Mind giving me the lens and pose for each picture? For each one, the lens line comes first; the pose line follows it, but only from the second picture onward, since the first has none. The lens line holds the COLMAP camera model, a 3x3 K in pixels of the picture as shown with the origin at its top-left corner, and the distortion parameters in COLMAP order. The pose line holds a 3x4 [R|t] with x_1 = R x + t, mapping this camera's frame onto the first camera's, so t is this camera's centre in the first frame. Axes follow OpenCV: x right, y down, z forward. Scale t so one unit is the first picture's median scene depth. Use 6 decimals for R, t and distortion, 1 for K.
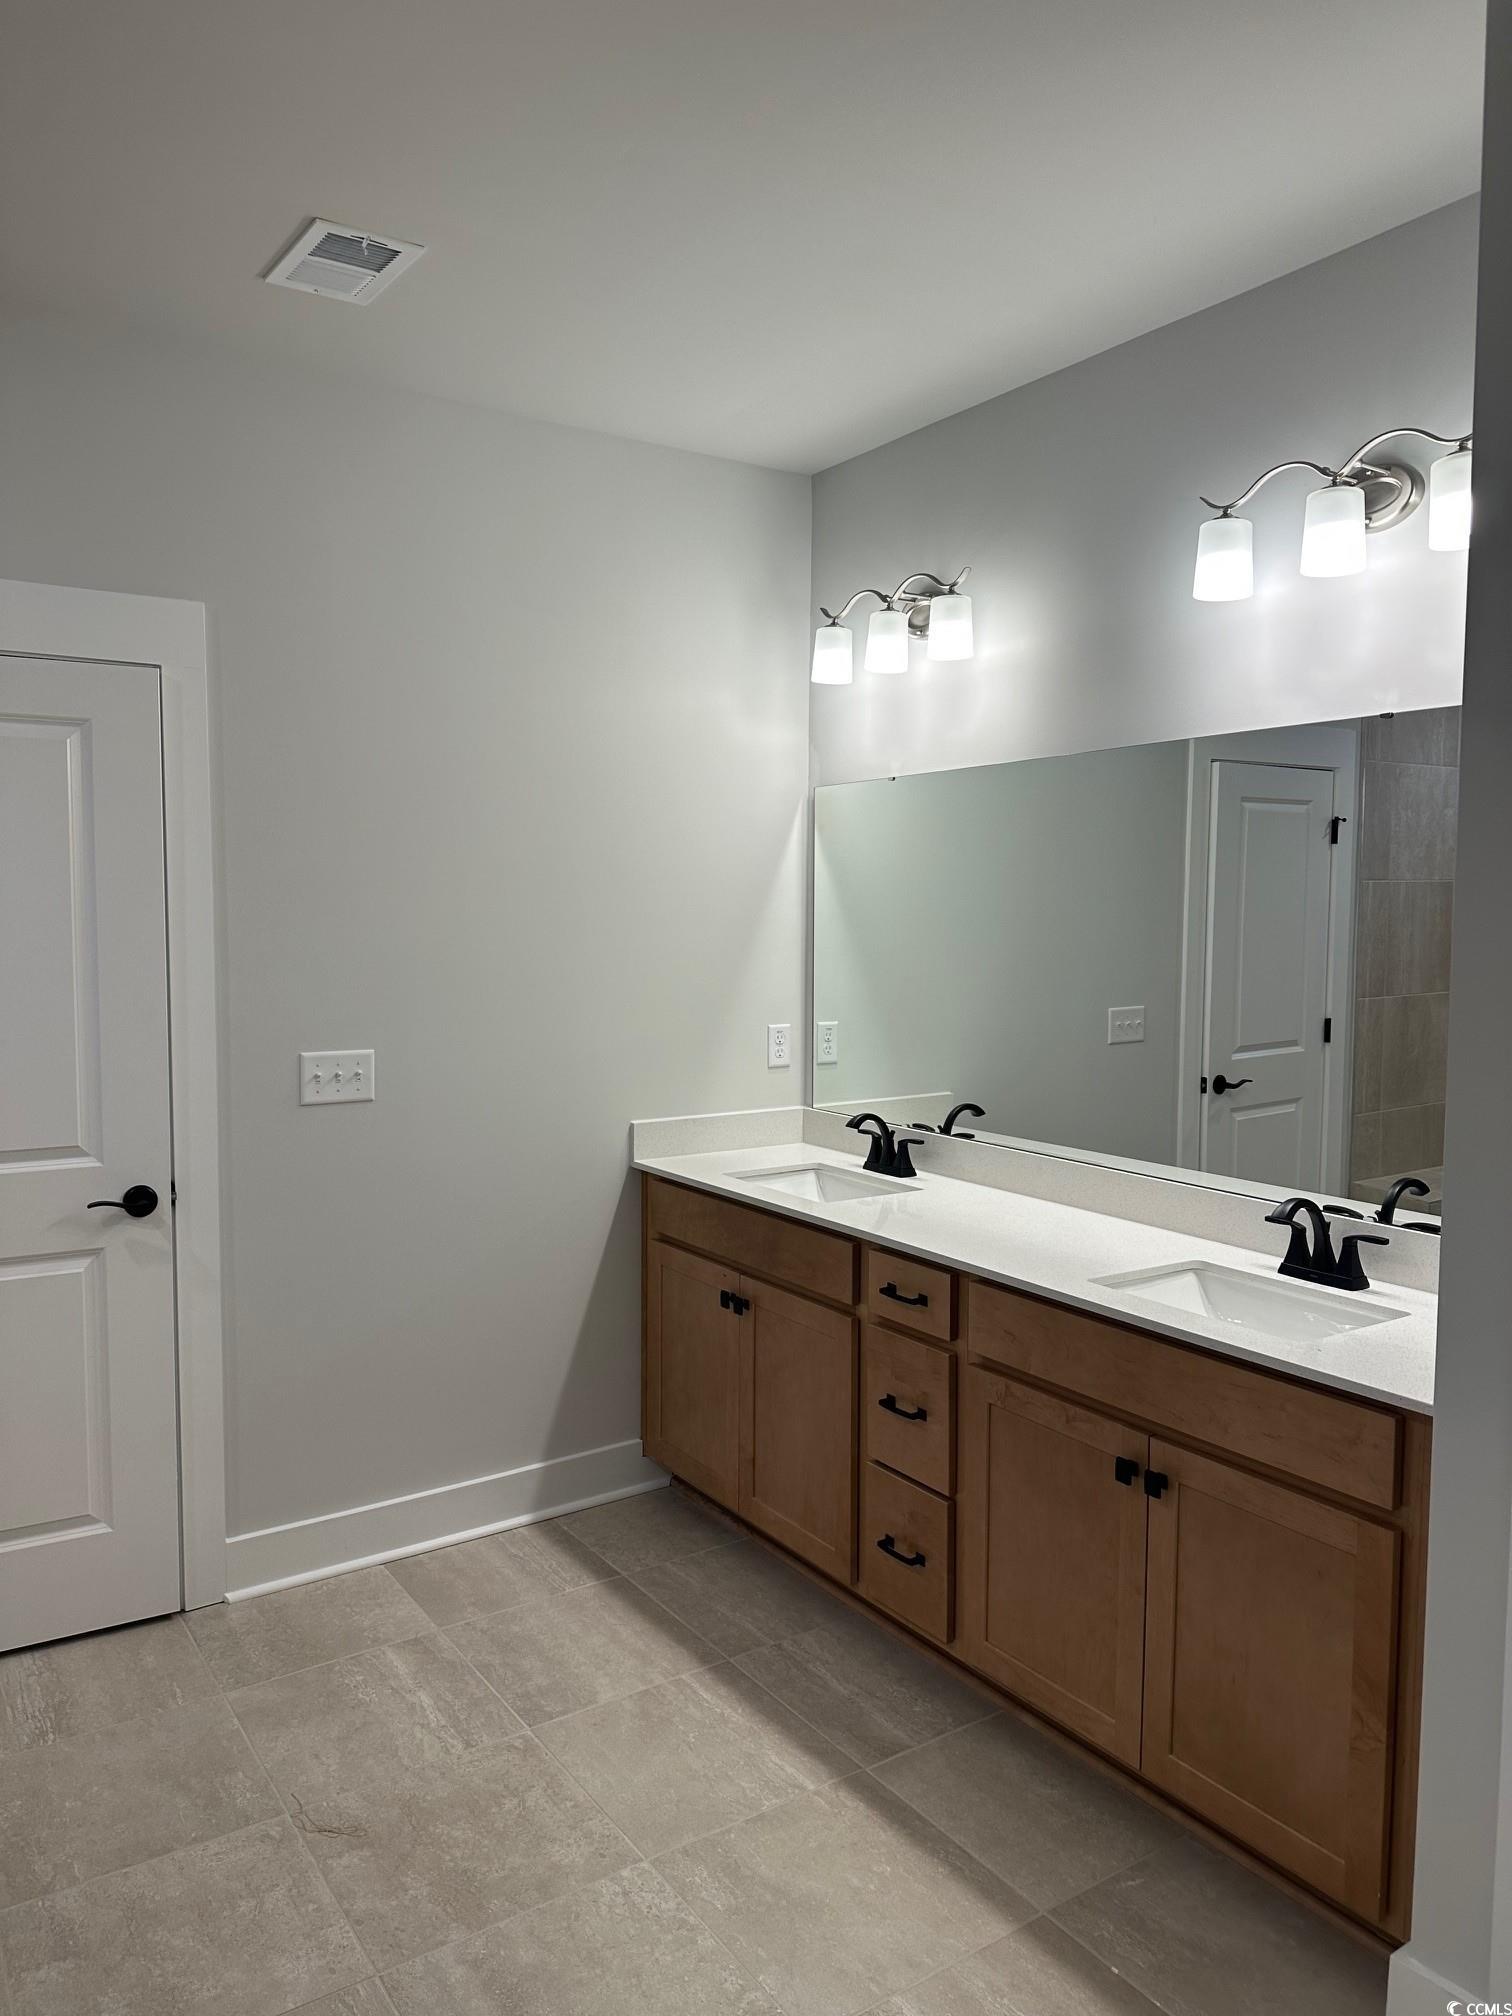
lens RADIAL K [[1422.5, 0, 786.7], [0, 1422.5, 1011.3], [0, 0, 1]] dist [0.031013, -0.019160]
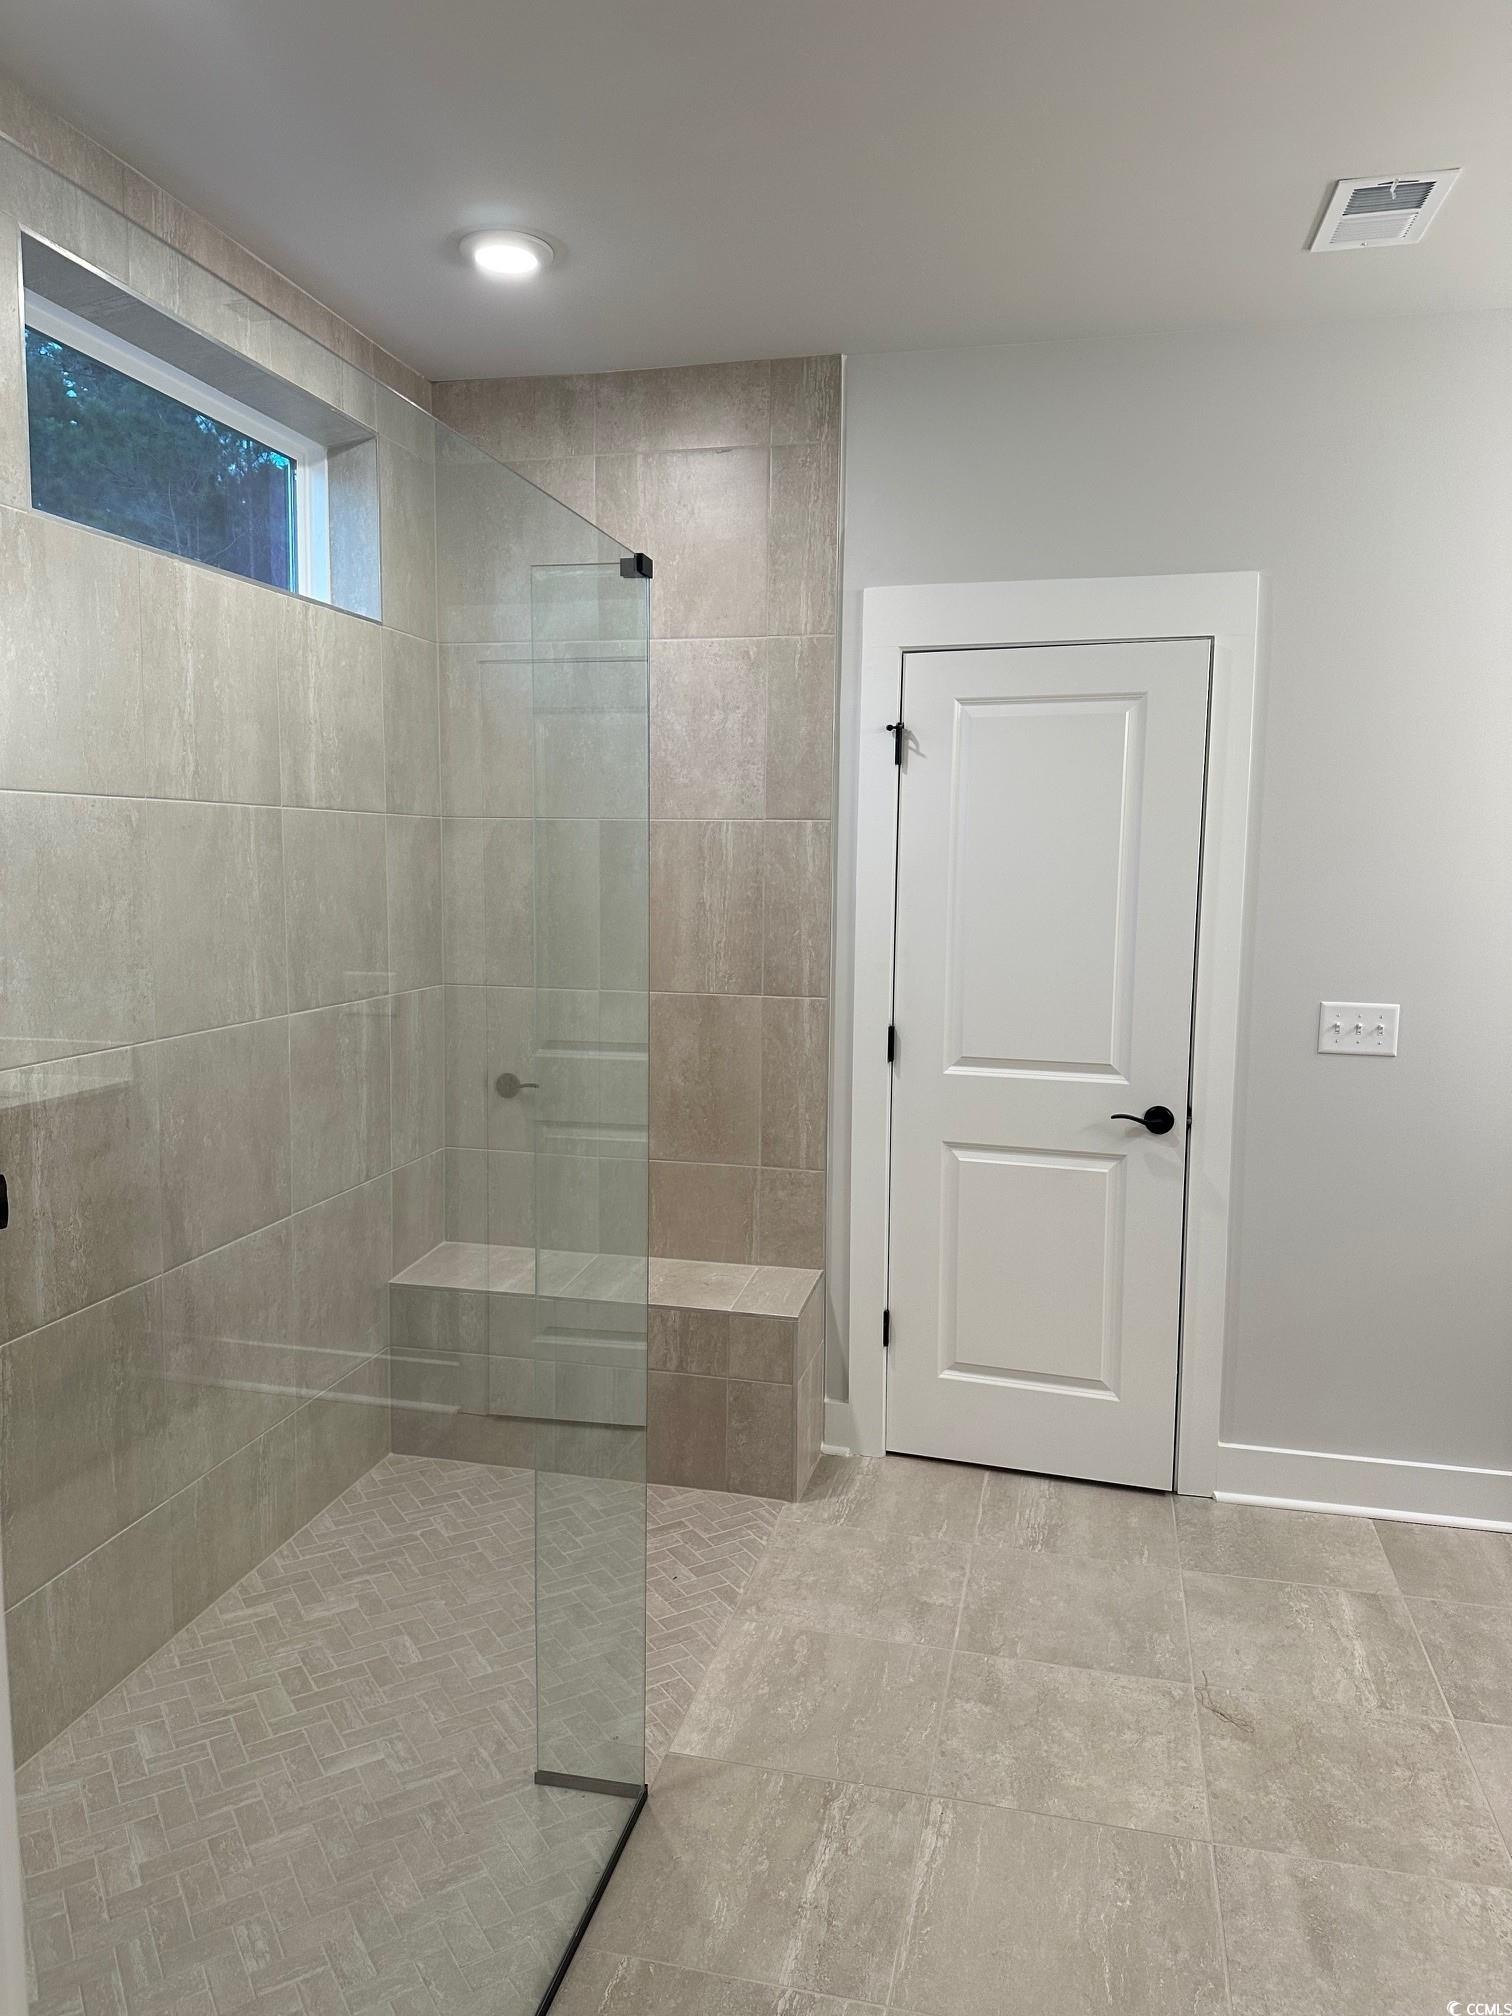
lens RADIAL K [[1422.5, 0, 786.7], [0, 1422.5, 1011.3], [0, 0, 1]] dist [0.031013, -0.019160]
pose [[0.698653, 0.084203, -0.710488, 0.141554], [-0.062986, 0.996433, 0.056155, 0.003021], [0.712682, 0.005518, 0.701465, 0.005682]]
